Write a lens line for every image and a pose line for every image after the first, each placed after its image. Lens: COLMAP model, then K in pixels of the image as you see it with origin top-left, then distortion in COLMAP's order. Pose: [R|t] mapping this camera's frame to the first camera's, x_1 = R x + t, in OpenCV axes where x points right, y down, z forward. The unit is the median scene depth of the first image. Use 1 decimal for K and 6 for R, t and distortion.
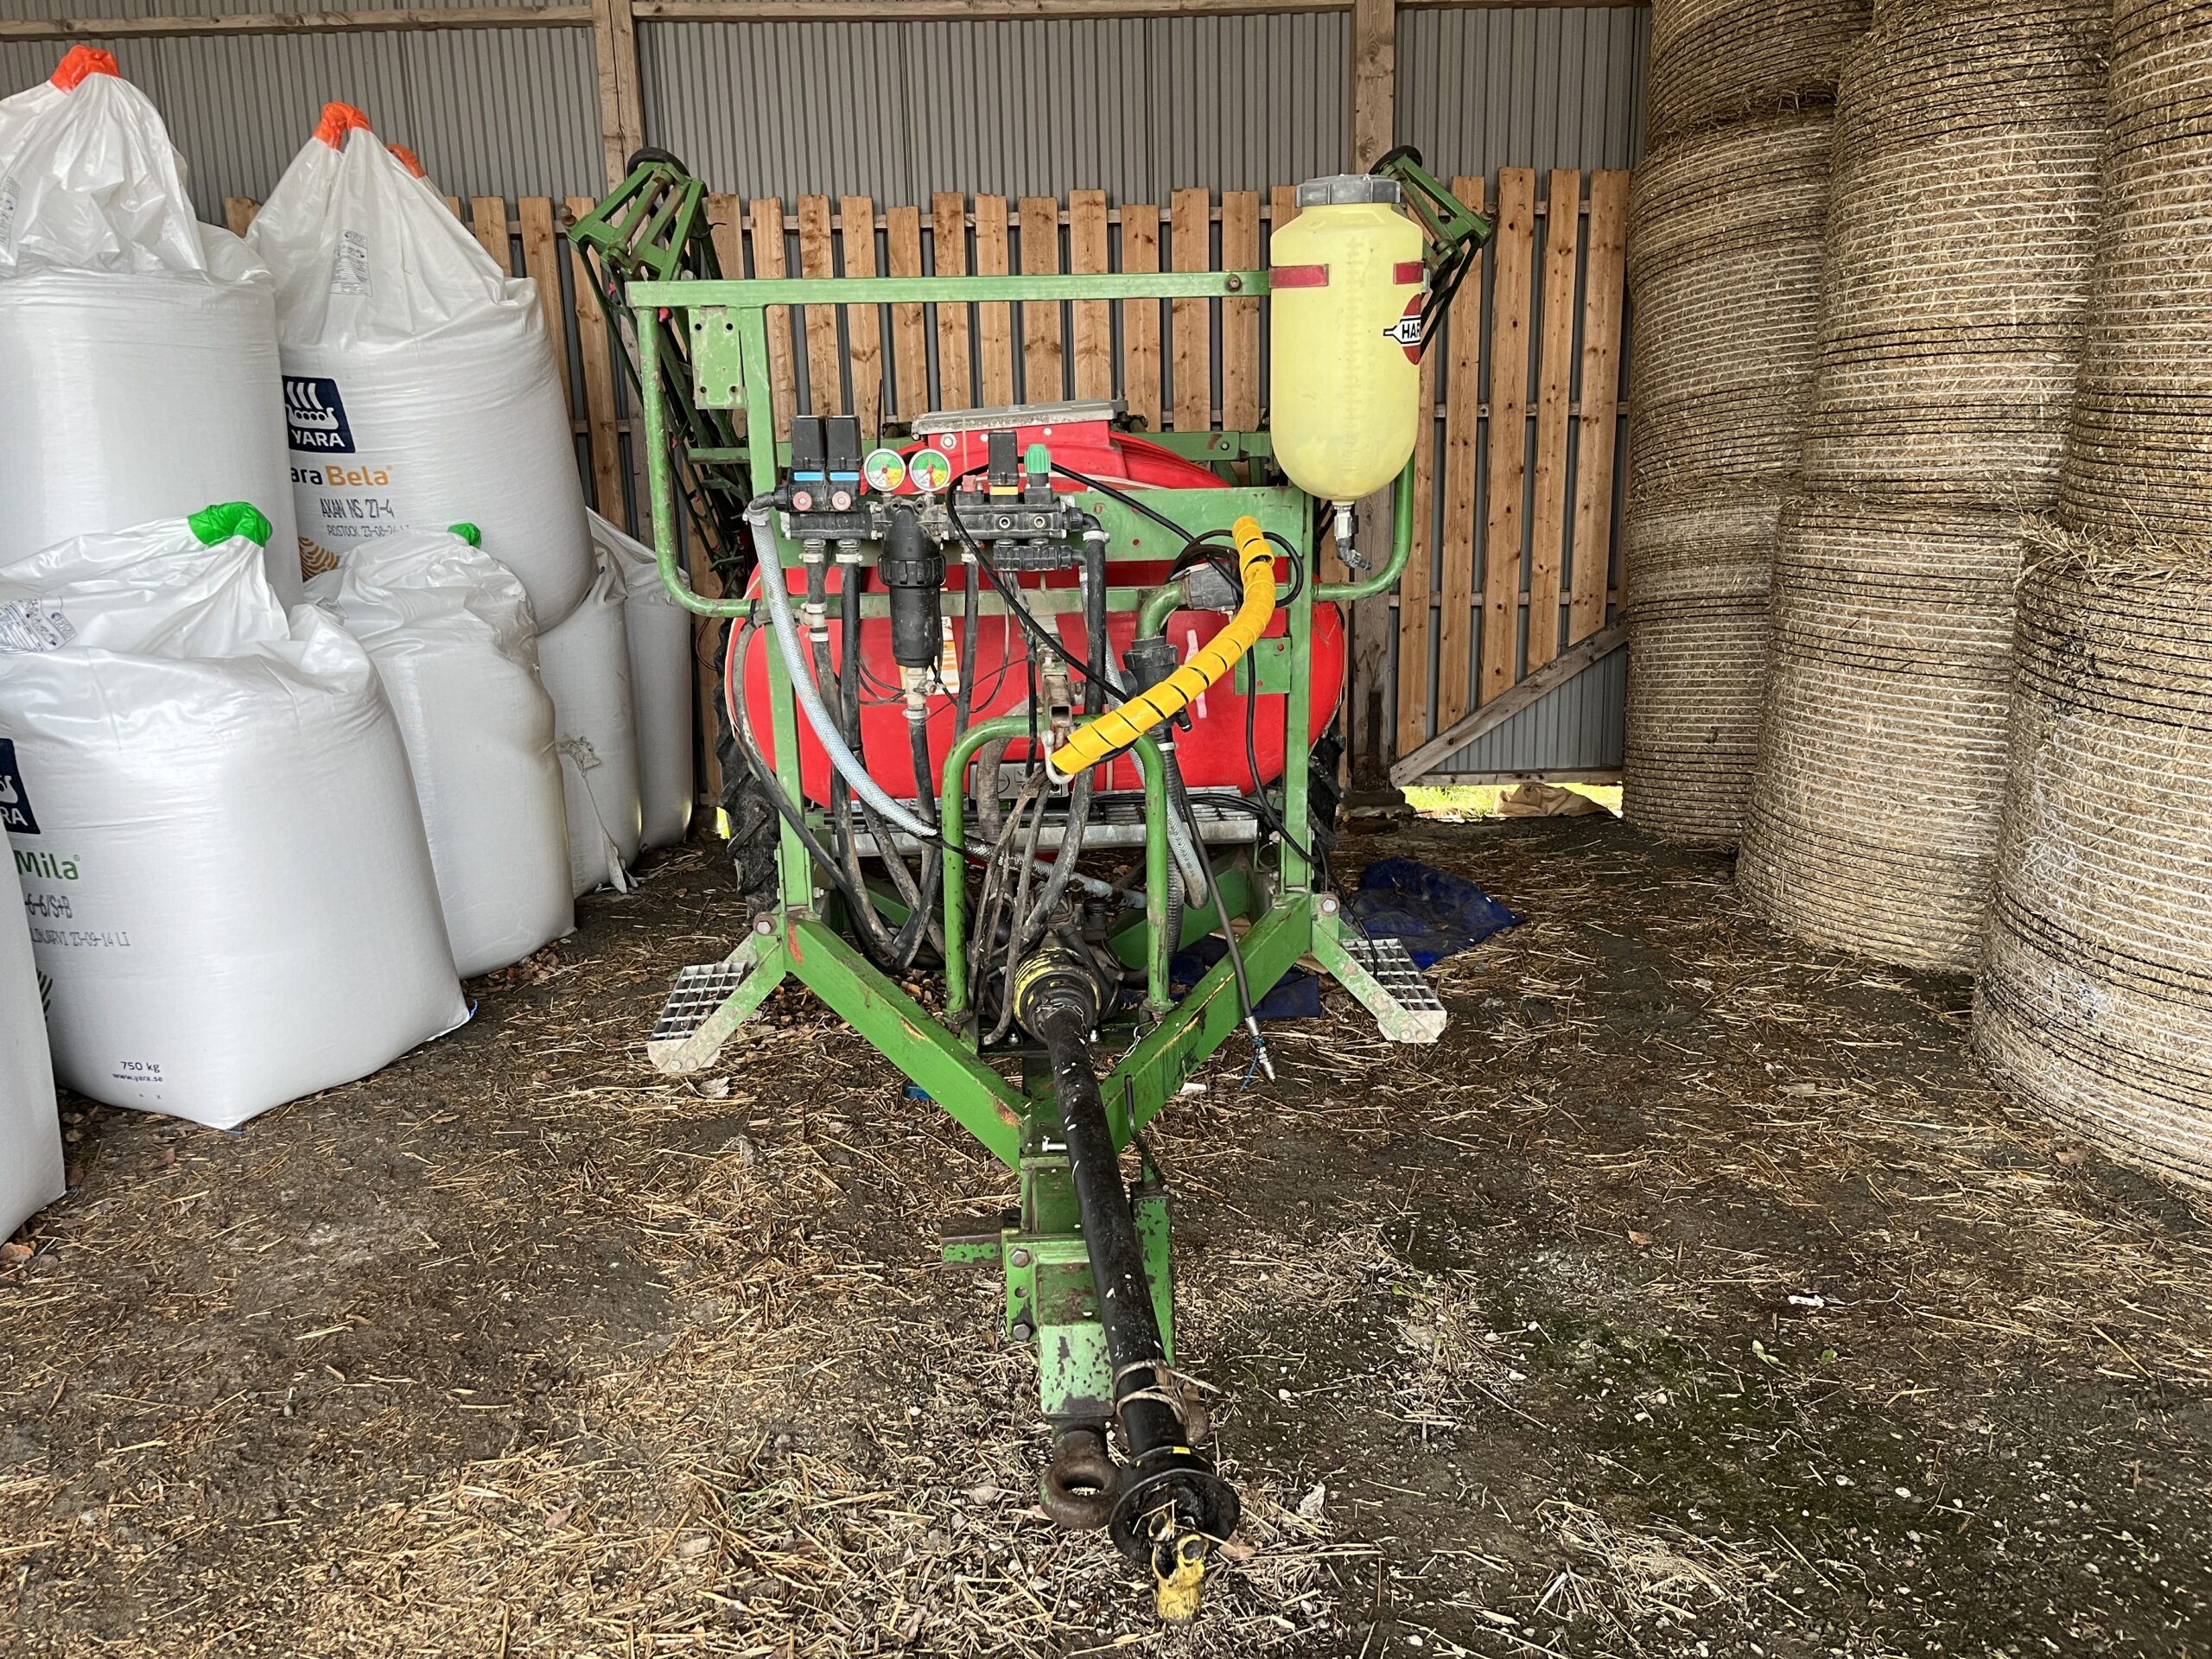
lens RADIAL K [[1672.2, 0, 1096.4], [0, 1672.2, 833.5], [0, 0, 1]] dist [0.062309, -0.087519]
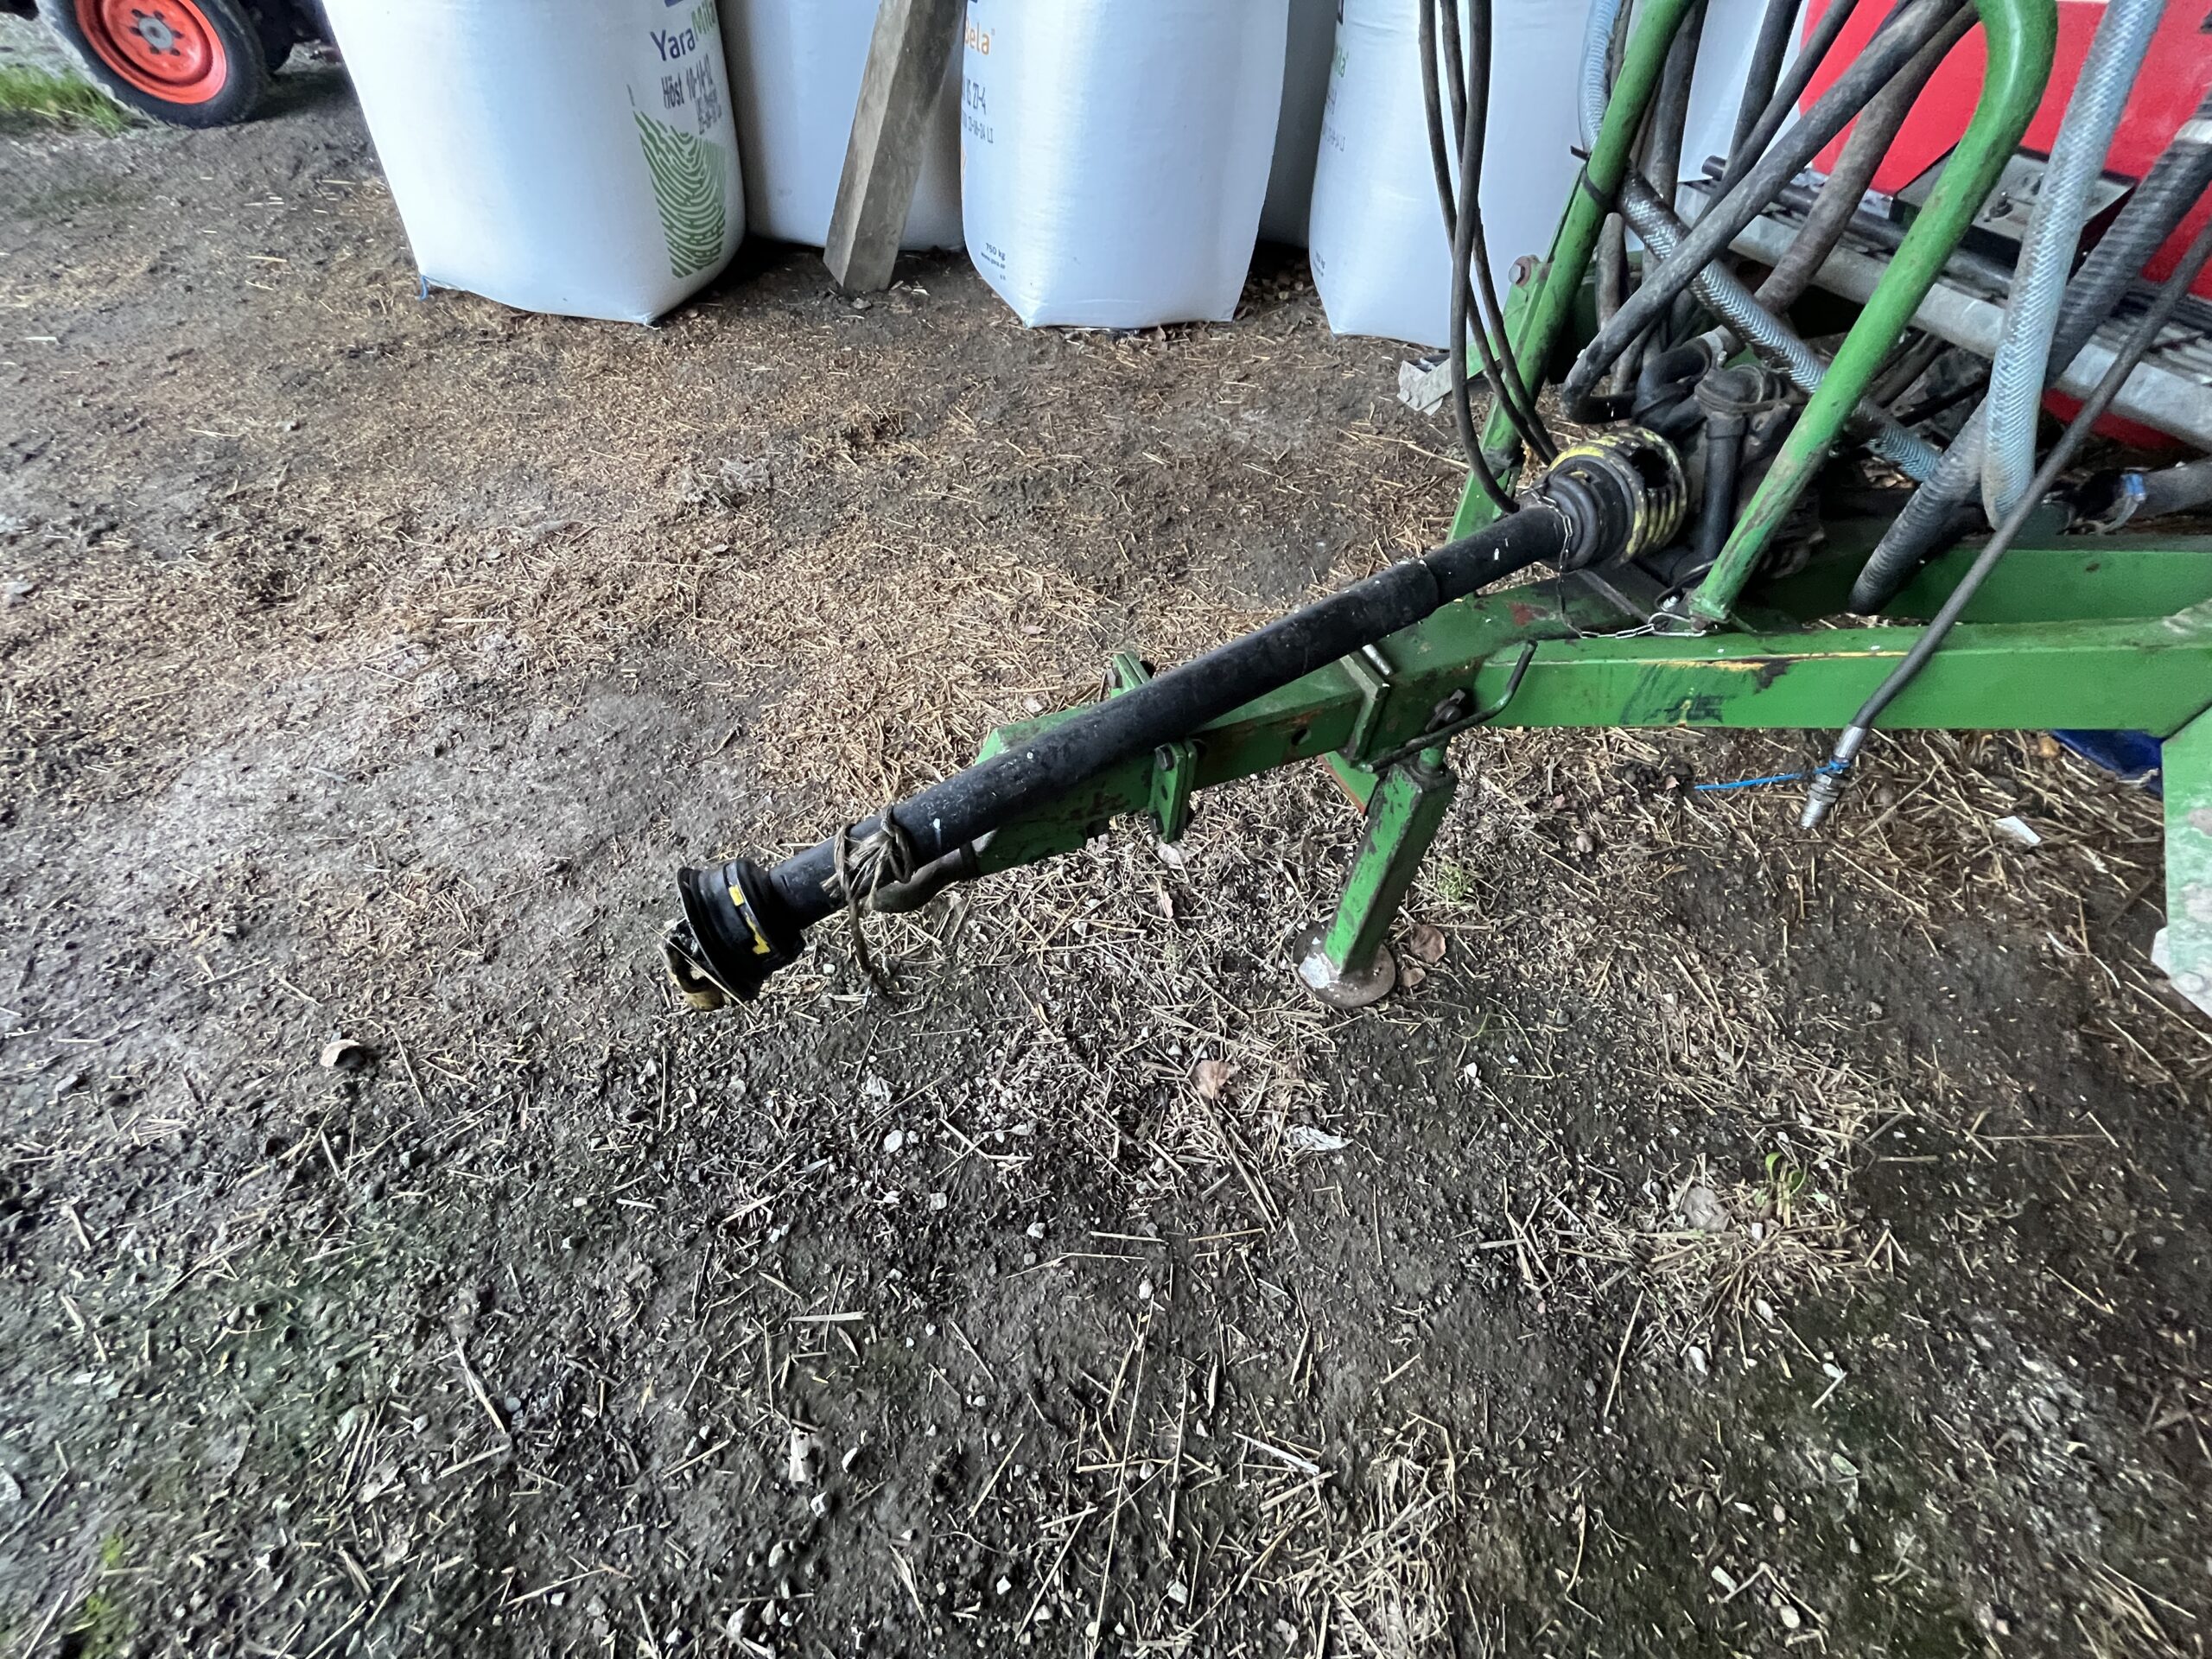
lens RADIAL K [[896.6, 0, 1093.8], [0, 896.6, 832.1], [0, 0, 1]] dist [-0.002659, -0.000457]
pose [[0.323287, 0.743808, -0.585009, 0.135301], [-0.286936, 0.666152, 0.688411, -0.004341], [0.901750, -0.054694, 0.428783, 0.380402]]
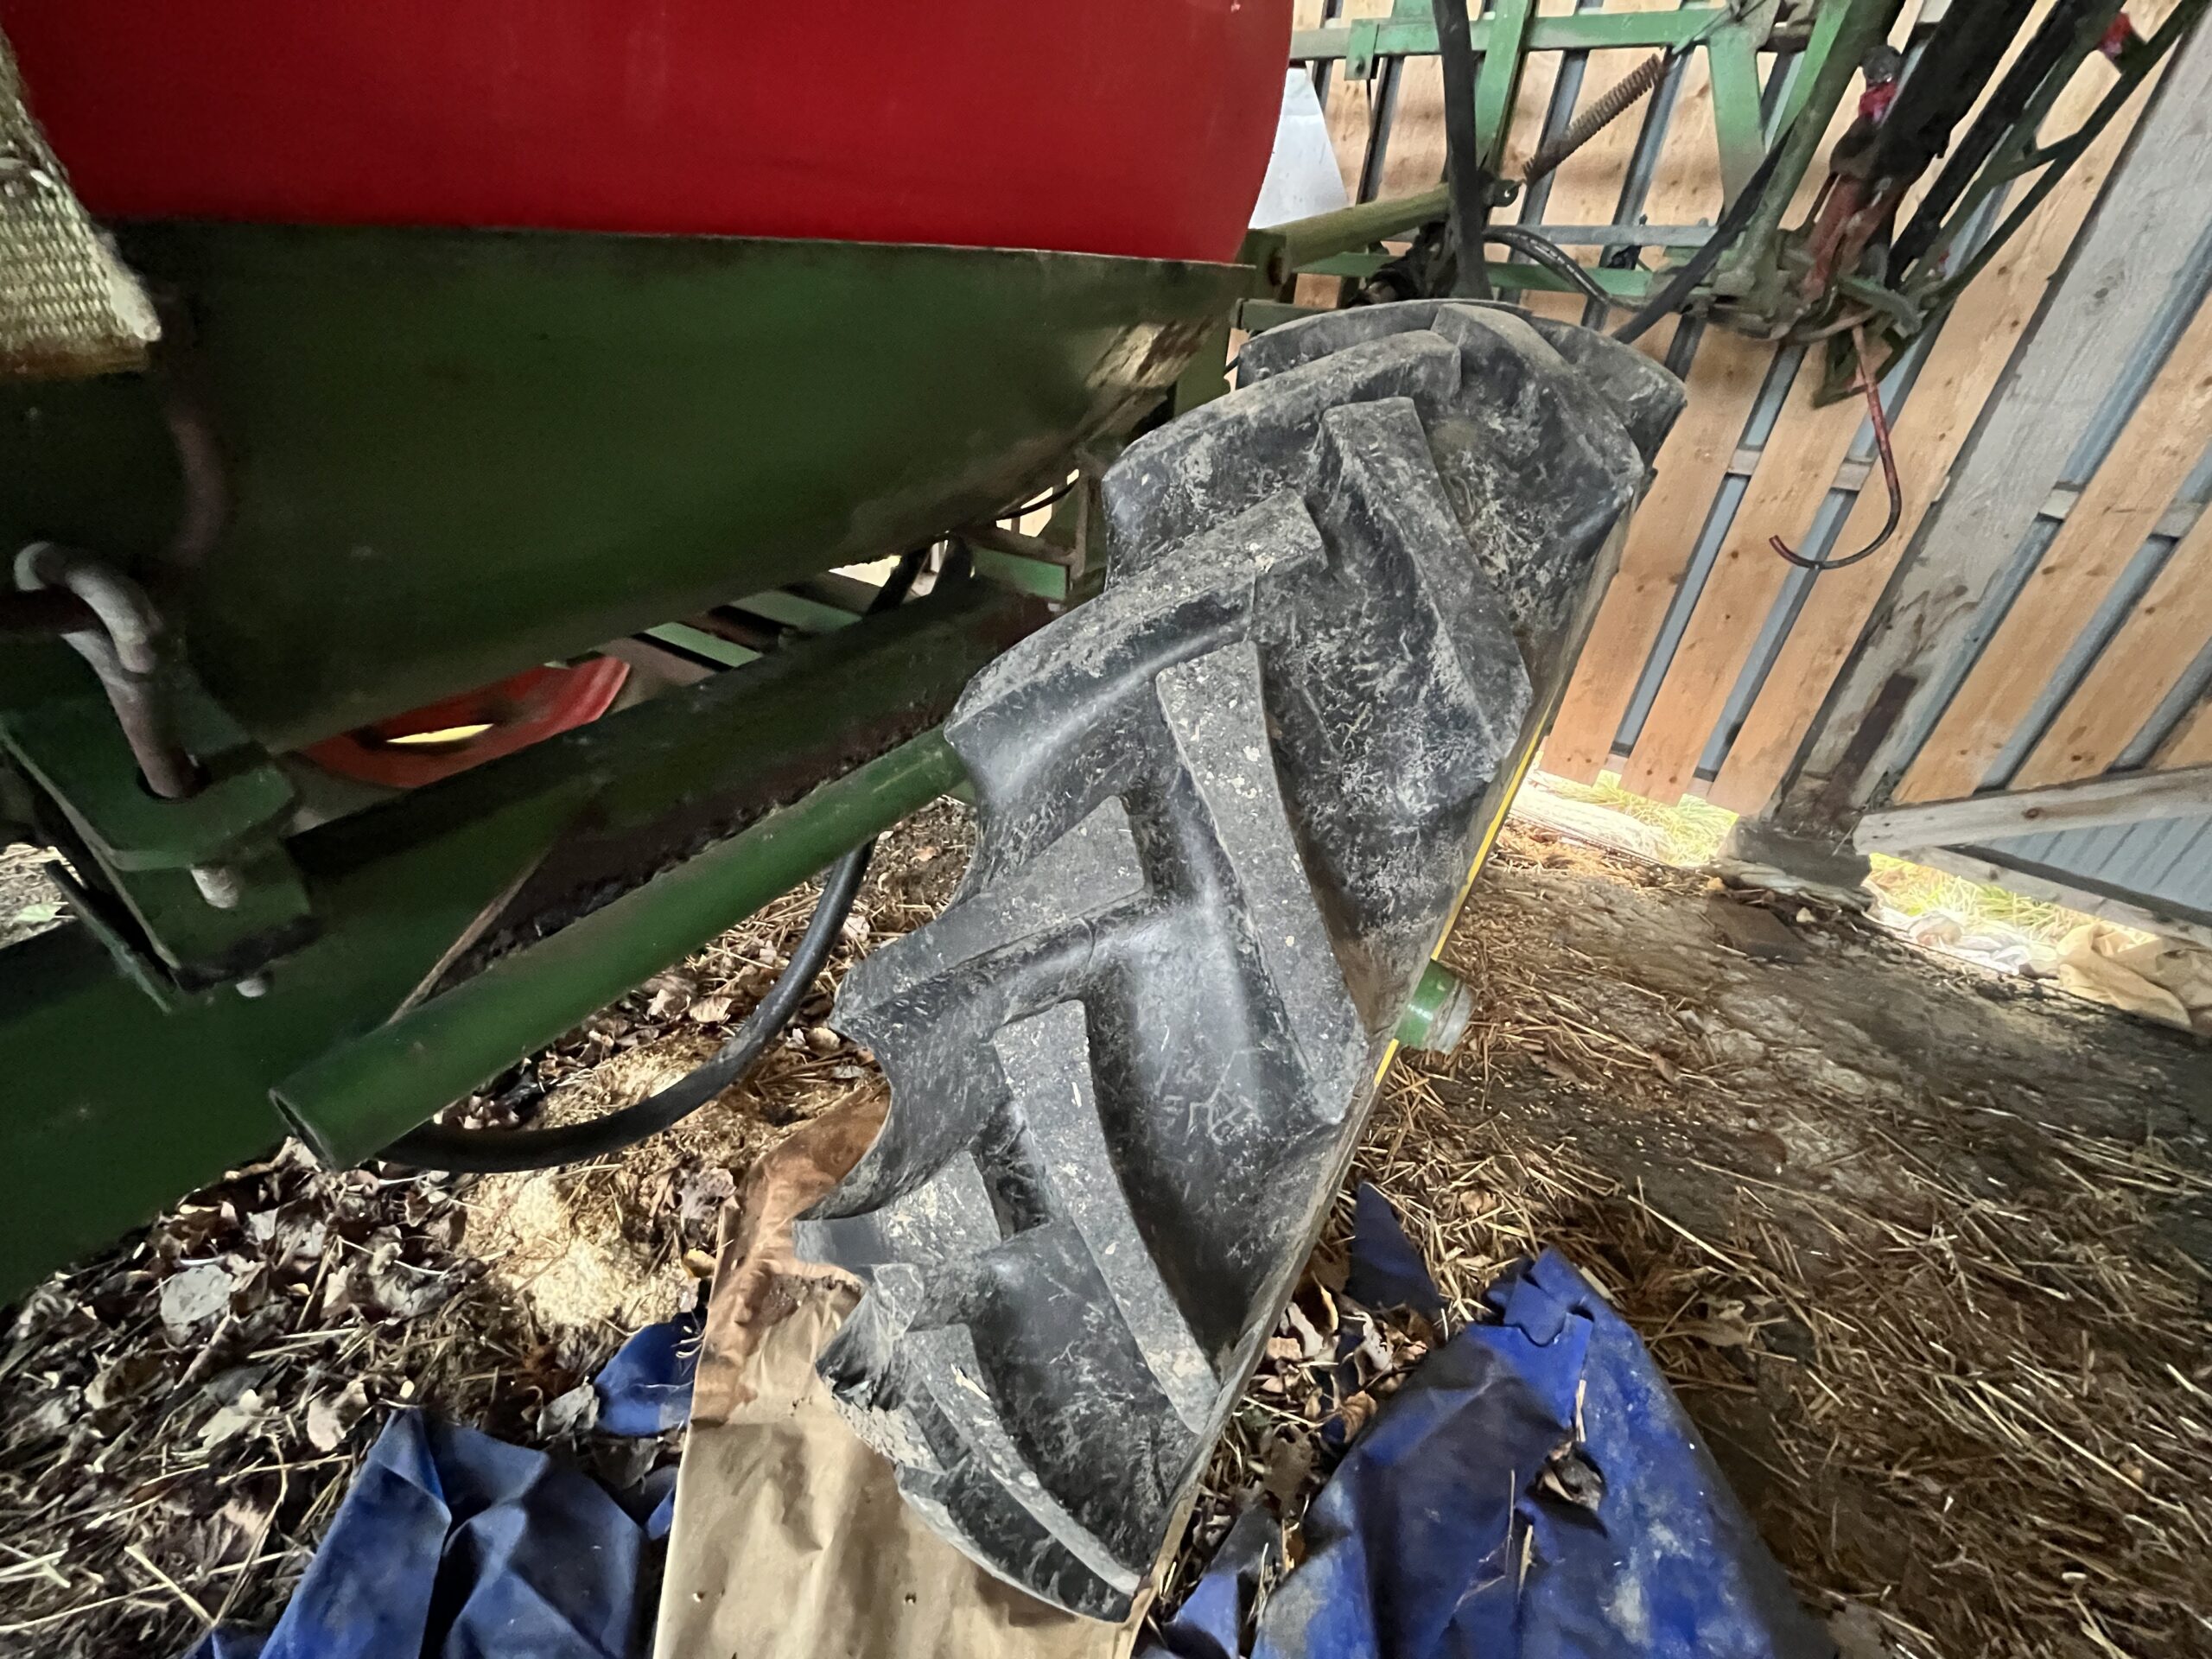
lens RADIAL K [[896.6, 0, 1083.3], [0, 896.6, 843.7], [0, 0, 1]] dist [-0.002659, -0.000457]
pose [[0.807255, 0.381387, -0.450425, 0.161646], [-0.224051, 0.904068, 0.363954, -0.125721], [0.546022, -0.192886, 0.815264, 0.962325]]
